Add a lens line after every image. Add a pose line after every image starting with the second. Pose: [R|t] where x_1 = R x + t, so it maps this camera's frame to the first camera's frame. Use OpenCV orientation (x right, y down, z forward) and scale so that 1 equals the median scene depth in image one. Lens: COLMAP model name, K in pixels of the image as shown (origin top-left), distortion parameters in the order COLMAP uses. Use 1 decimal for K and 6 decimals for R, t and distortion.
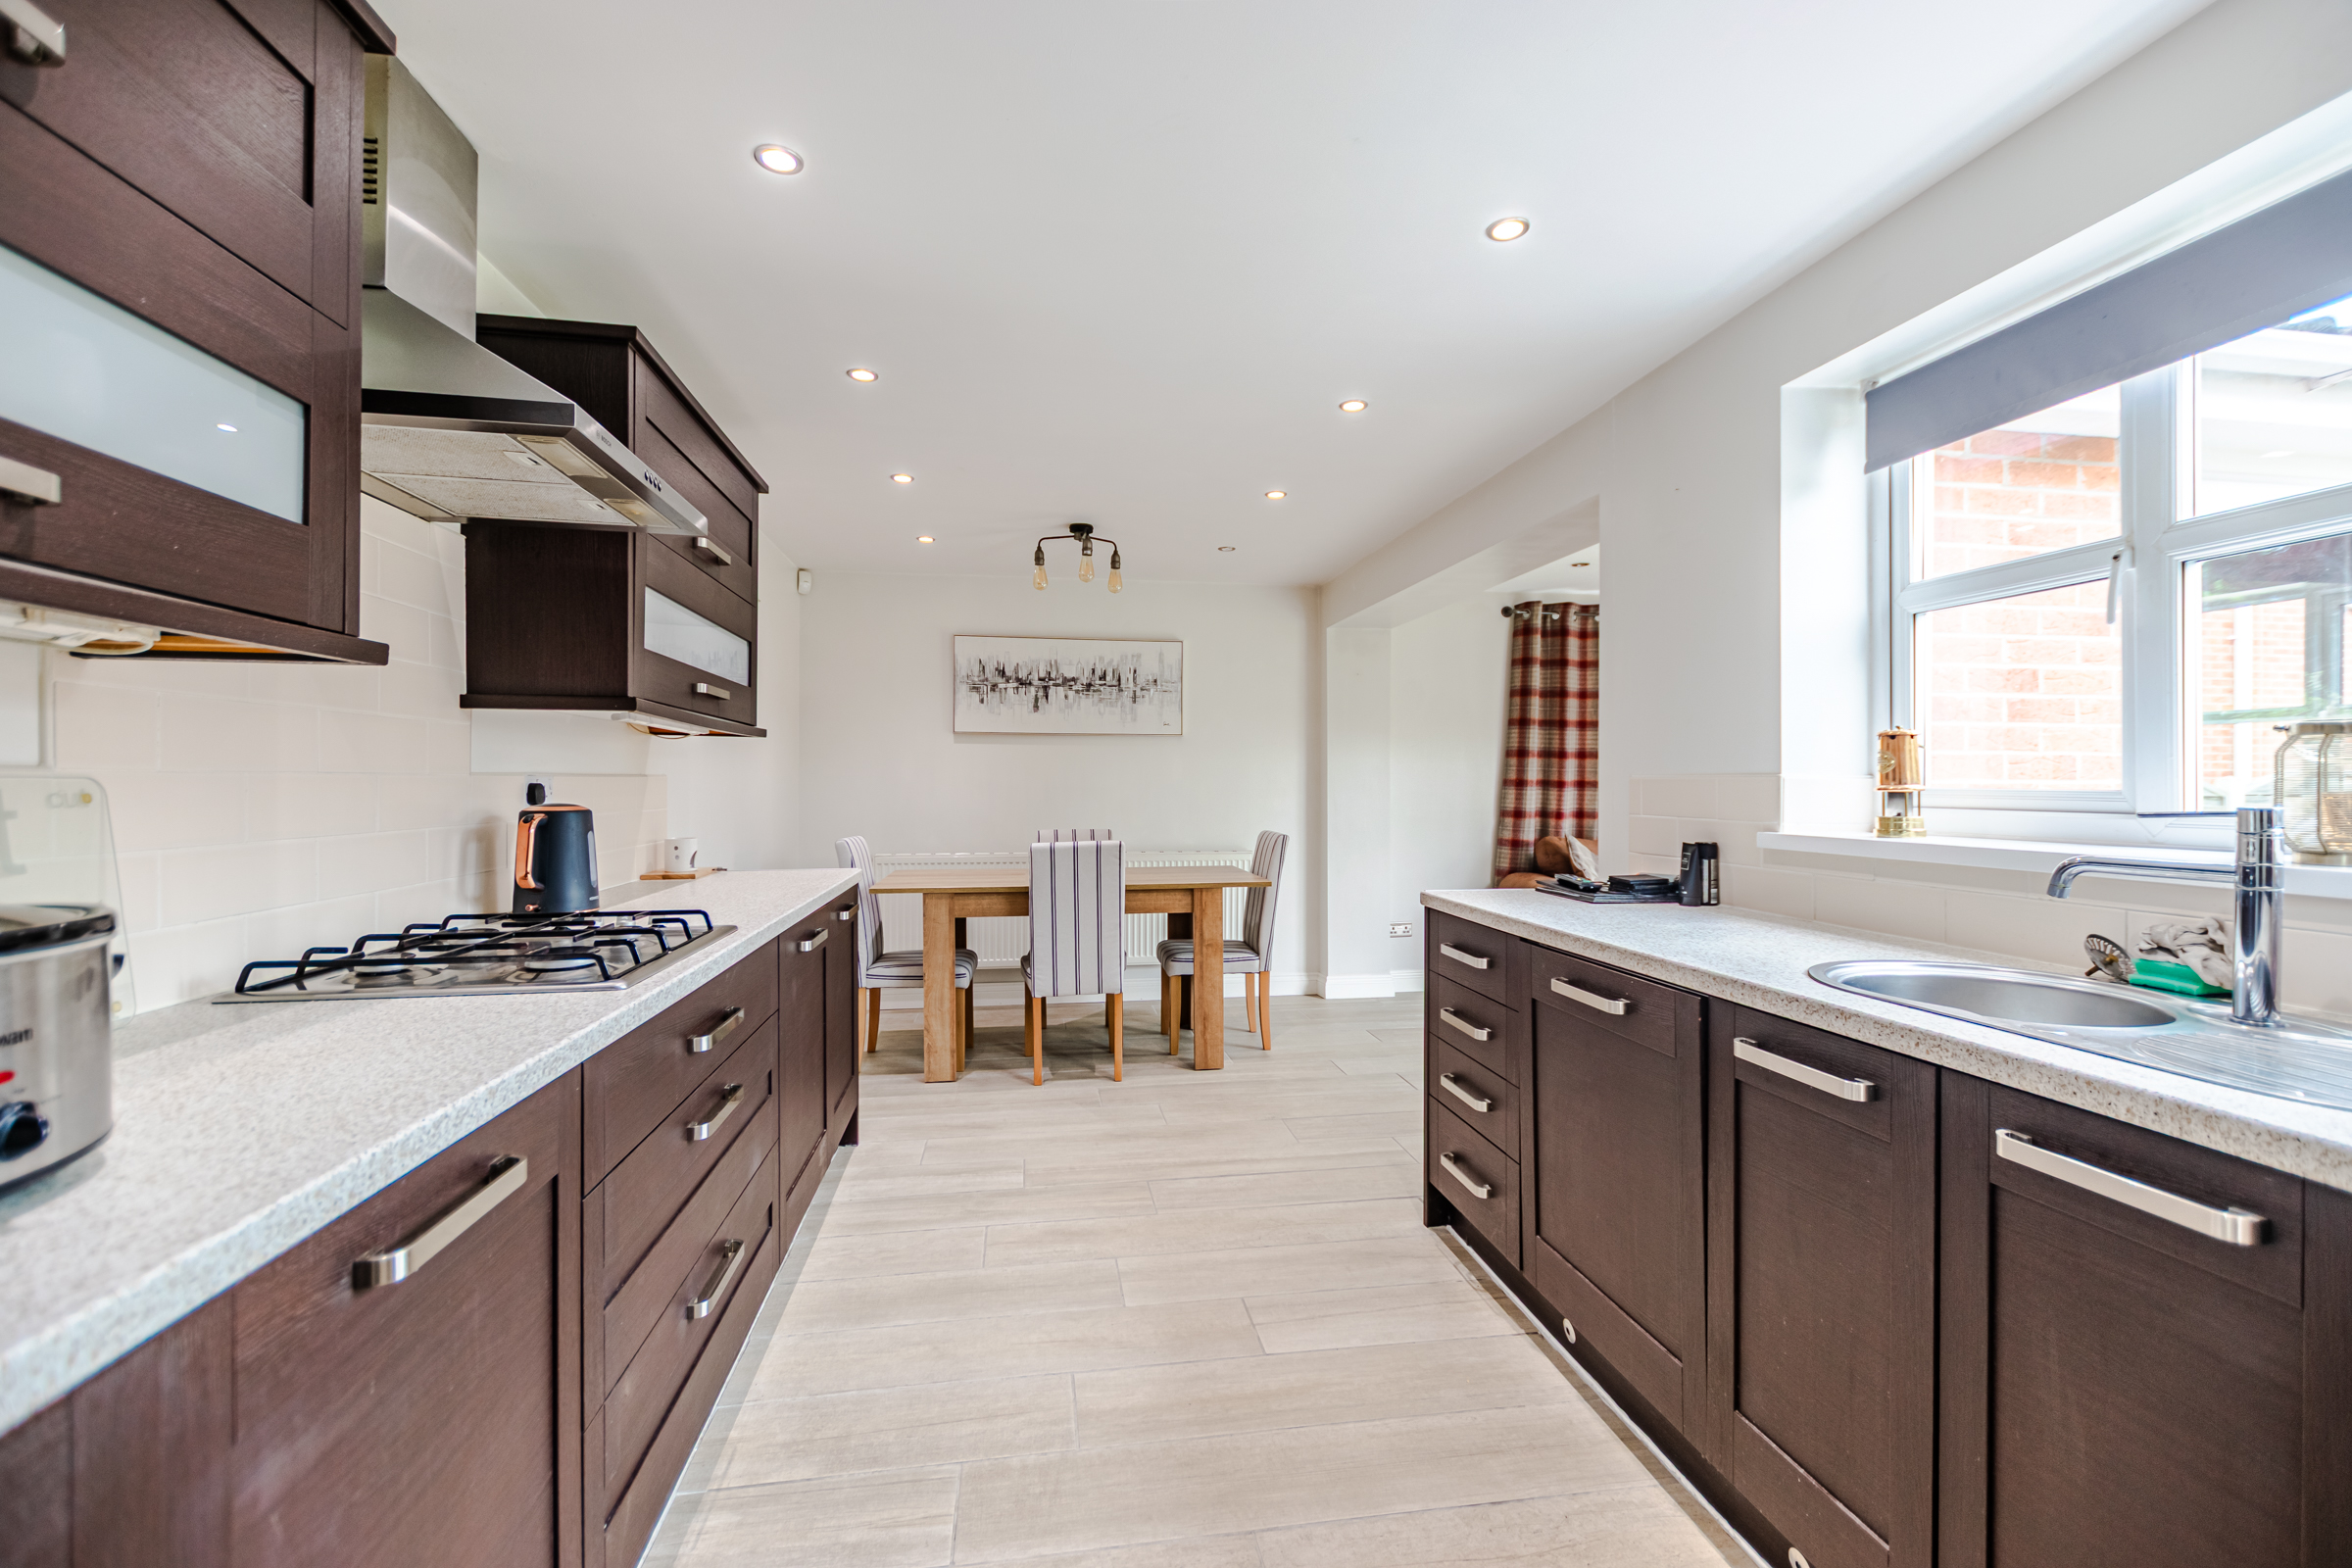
lens RADIAL K [[1010.5, 0, 1179.6], [0, 1010.5, 781.6], [0, 0, 1]] dist [0.010491, -0.000757]
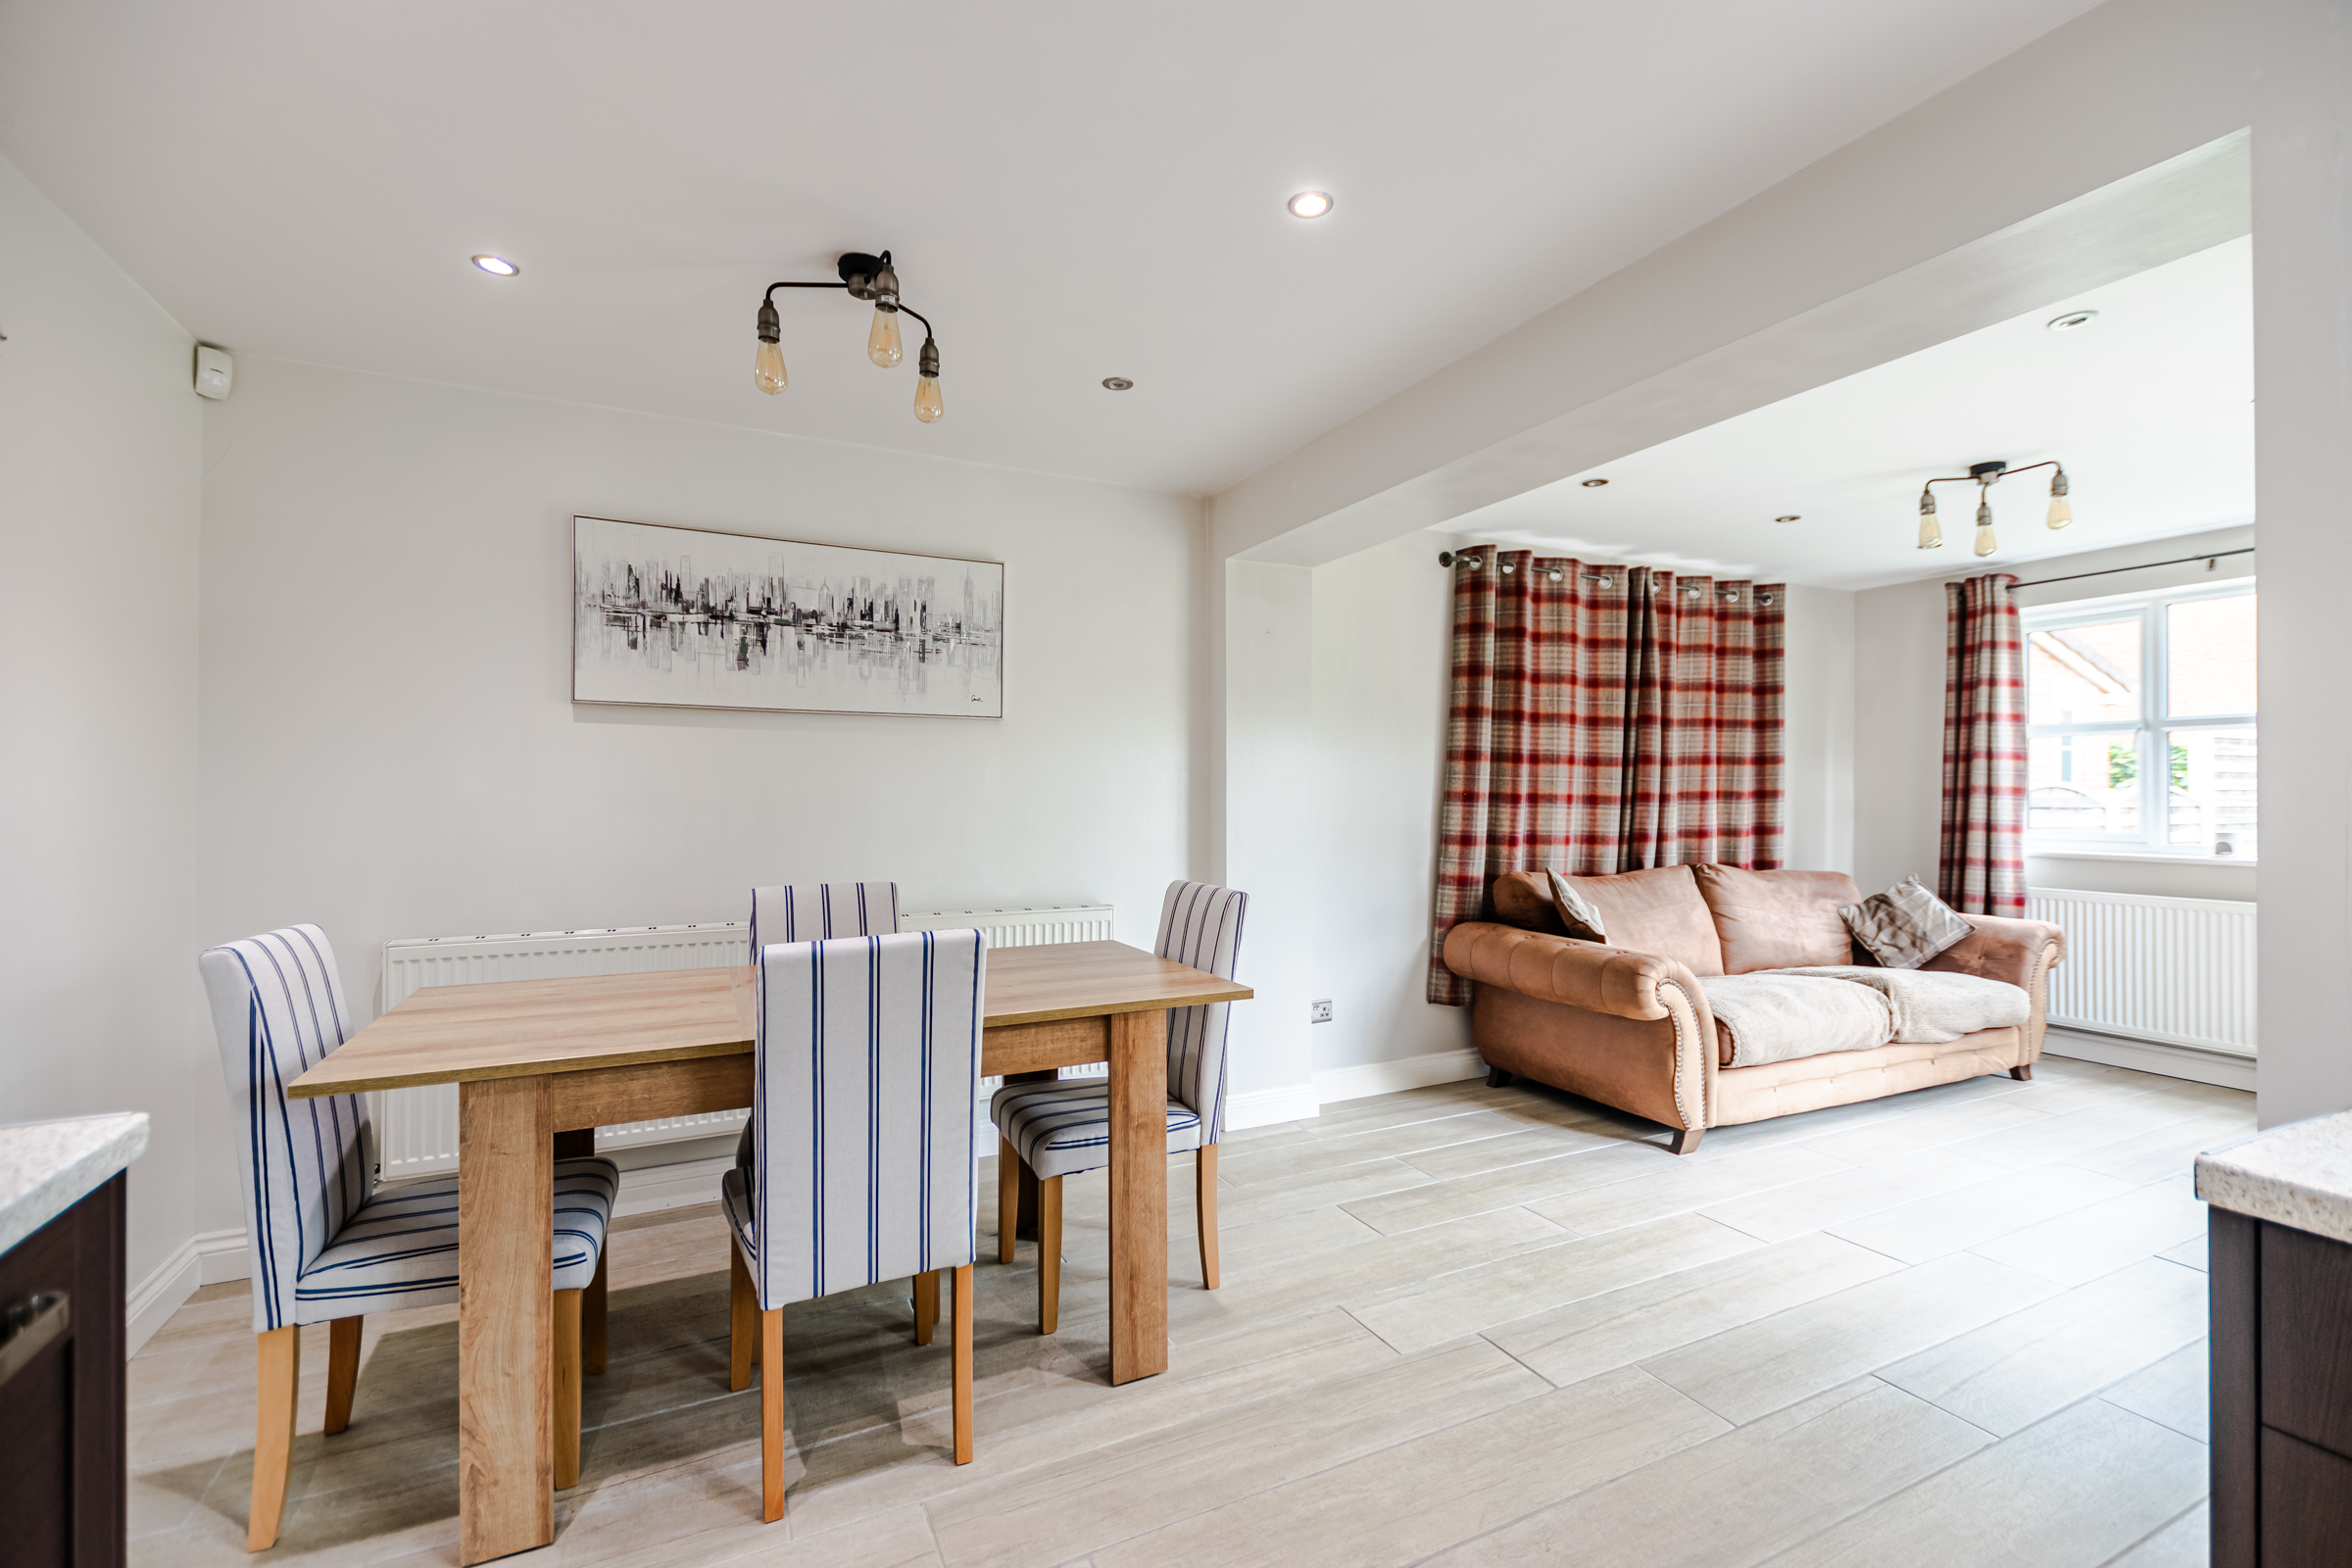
lens RADIAL K [[1010.5, 0, 1177.9], [0, 1010.5, 786.3], [0, 0, 1]] dist [0.010491, -0.000757]
pose [[0.955774, 0.003055, 0.294085, -0.076404], [-0.001280, 0.999980, -0.006229, -0.001381], [-0.294098, 0.005577, 0.955759, 0.396522]]
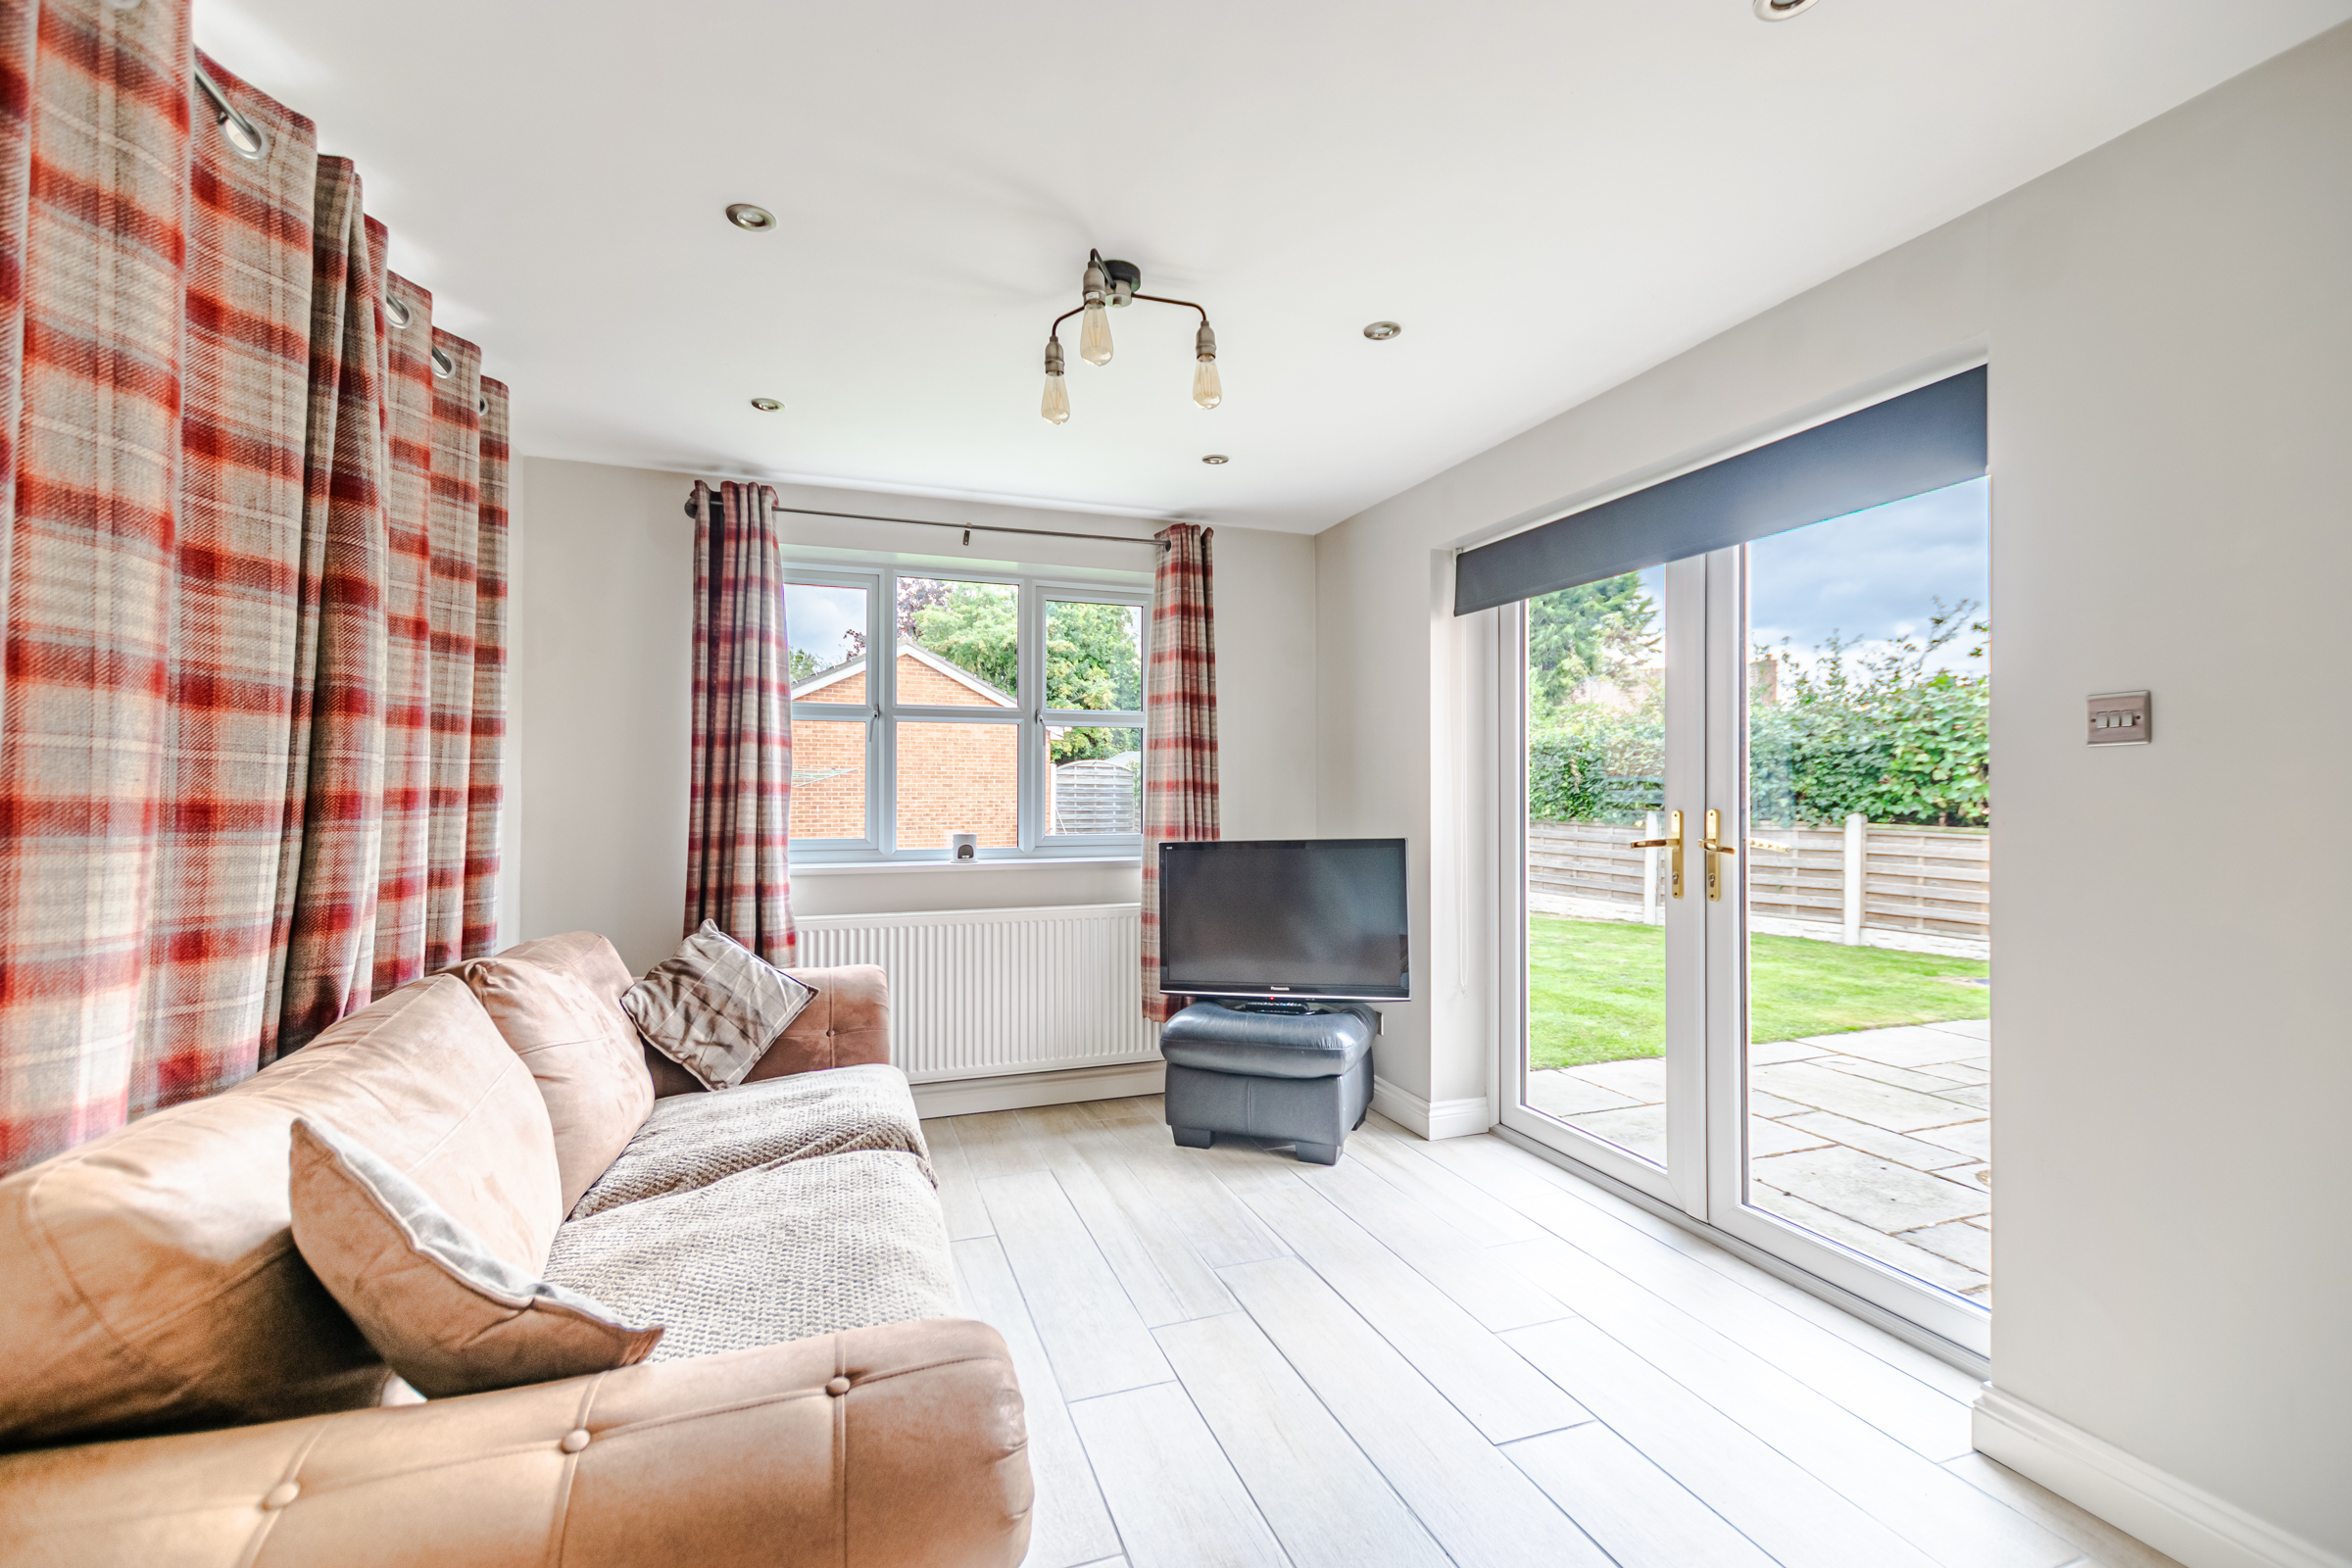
lens RADIAL K [[1010.5, 0, 1185.3], [0, 1010.5, 778.8], [0, 0, 1]] dist [0.010491, -0.000757]
pose [[-0.195924, 0.011686, 0.980549, 0.178681], [0.001242, 0.999931, -0.011669, -0.002175], [-0.980618, -0.001069, -0.195925, 0.870678]]
